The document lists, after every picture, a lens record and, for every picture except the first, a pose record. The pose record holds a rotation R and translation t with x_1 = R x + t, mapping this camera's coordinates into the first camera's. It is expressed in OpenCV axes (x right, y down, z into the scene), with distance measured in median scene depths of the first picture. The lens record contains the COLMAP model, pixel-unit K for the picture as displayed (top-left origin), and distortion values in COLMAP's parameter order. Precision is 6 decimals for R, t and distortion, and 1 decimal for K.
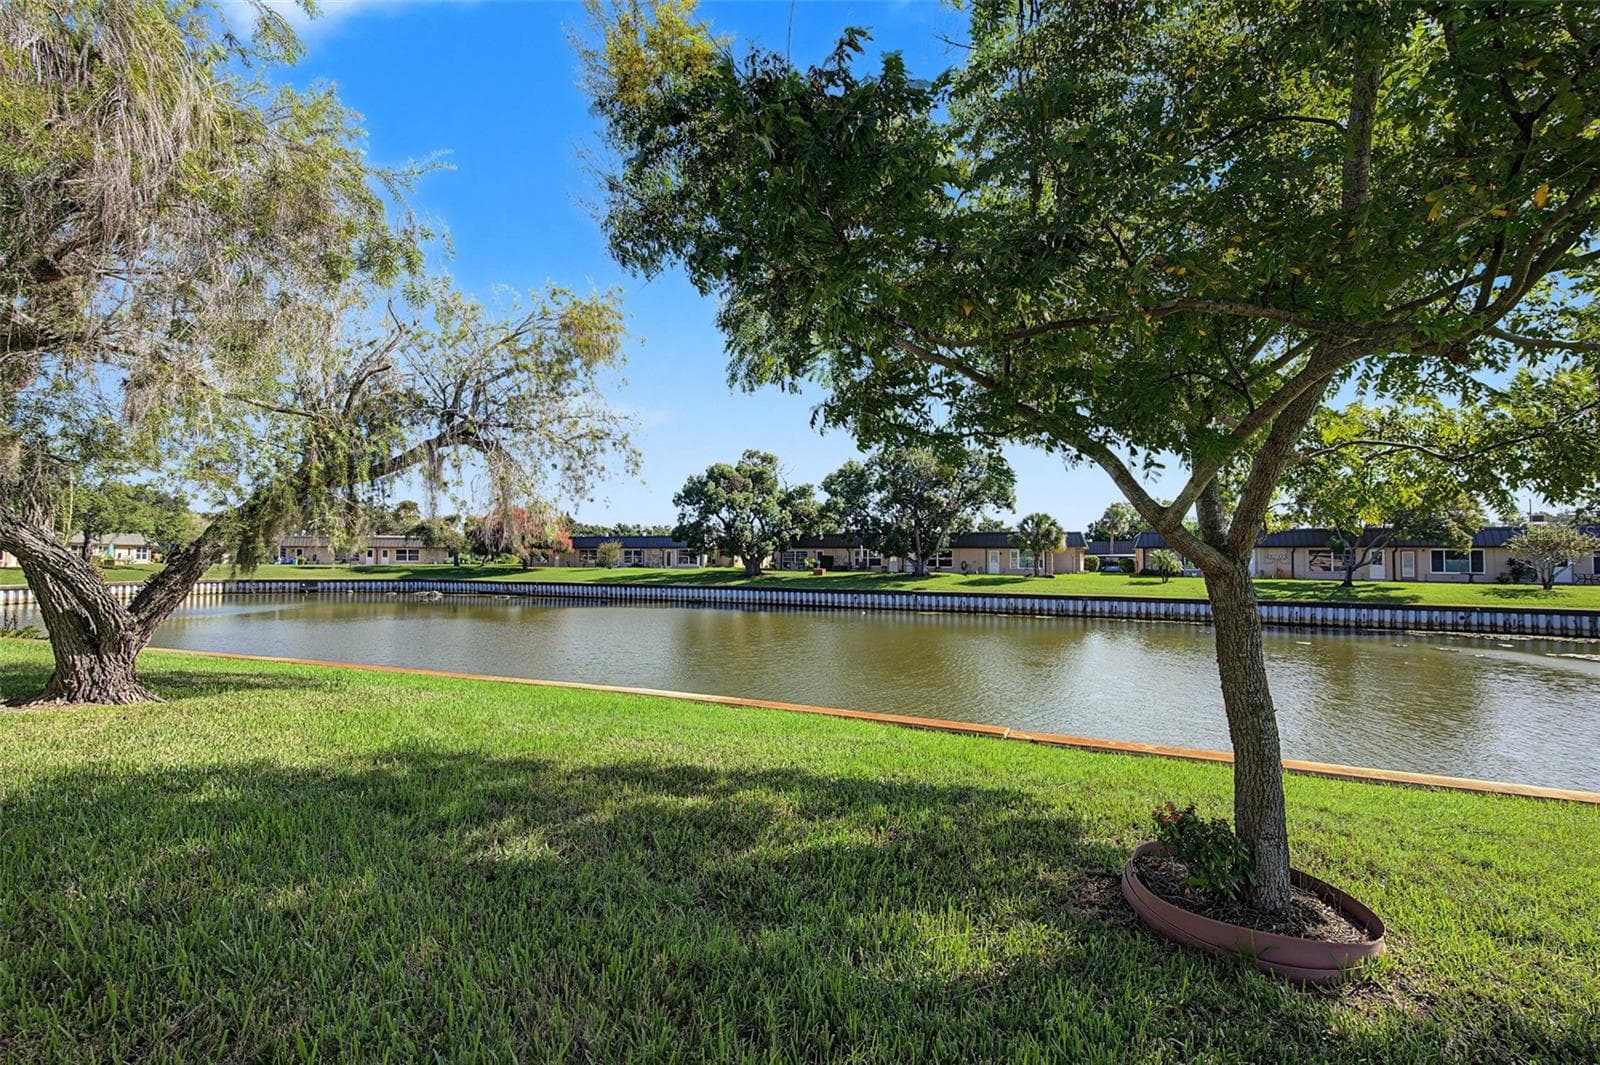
lens RADIAL K [[636.9, 0, 805.2], [0, 636.9, 534.4], [0, 0, 1]] dist [0.008148, -0.000040]
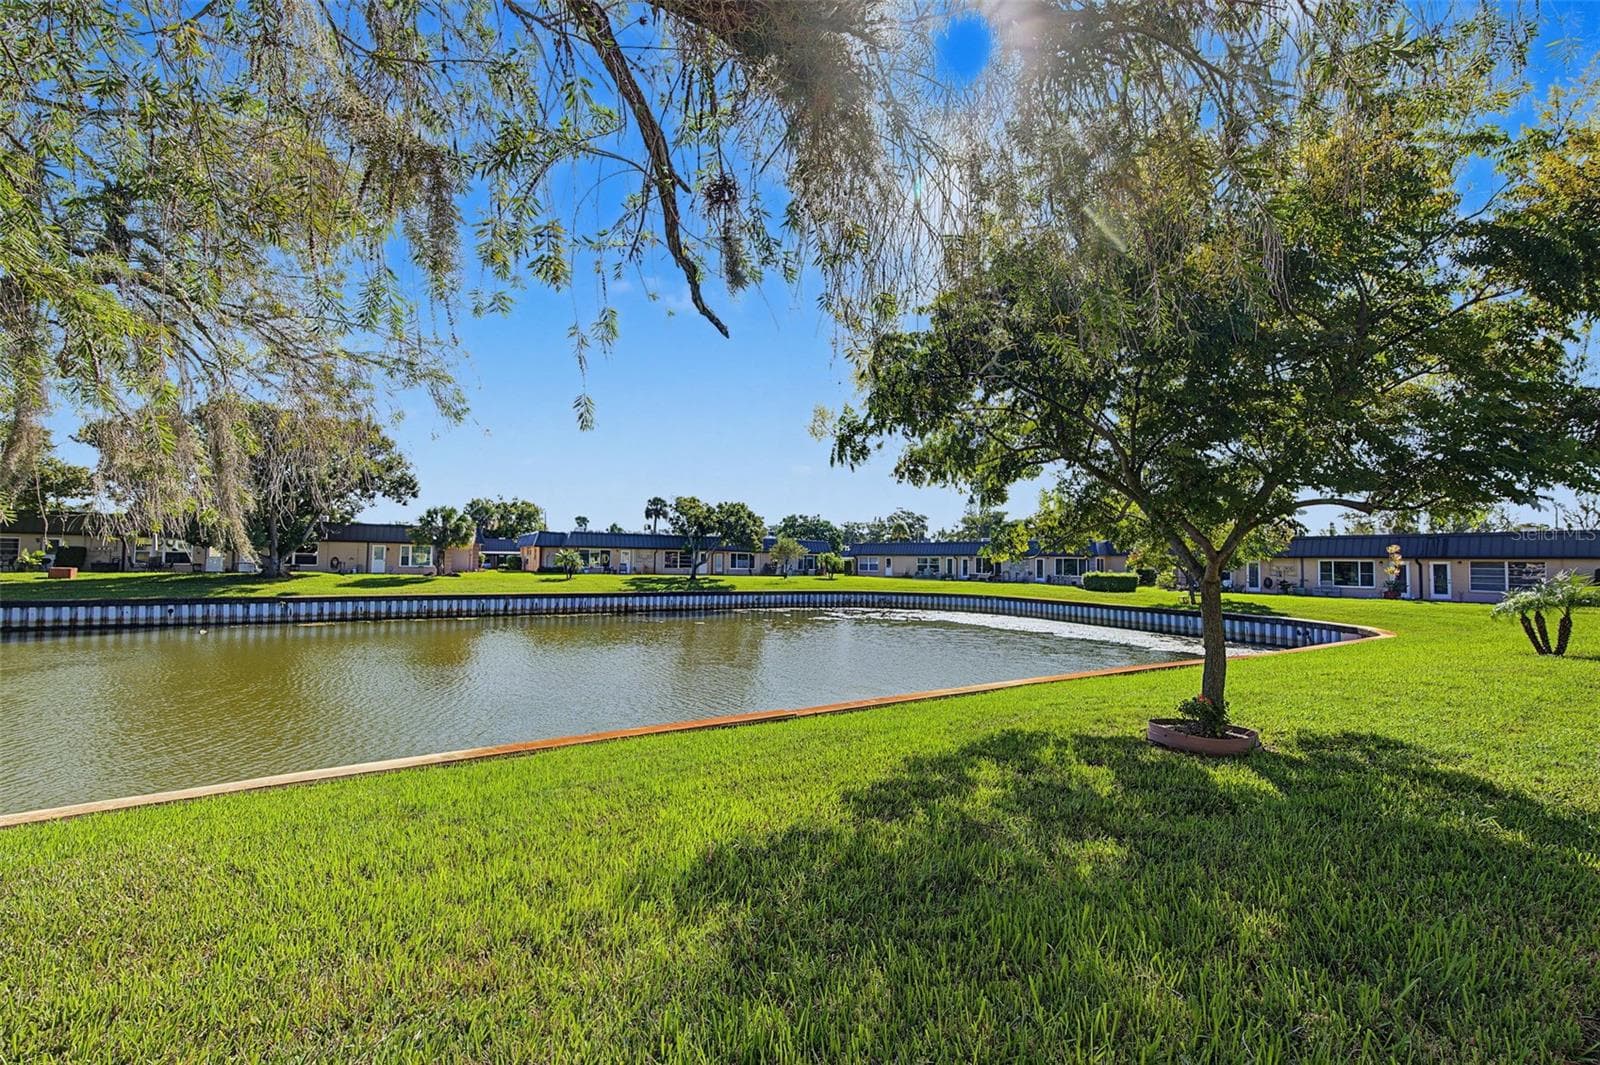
lens RADIAL K [[636.9, 0, 805.2], [0, 636.9, 534.4], [0, 0, 1]] dist [0.008148, -0.000040]
pose [[0.550515, 0.040608, 0.833837, -0.124566], [-0.043816, 0.998845, -0.019715, 0.002935], [-0.833675, -0.025682, 0.551659, 0.069080]]
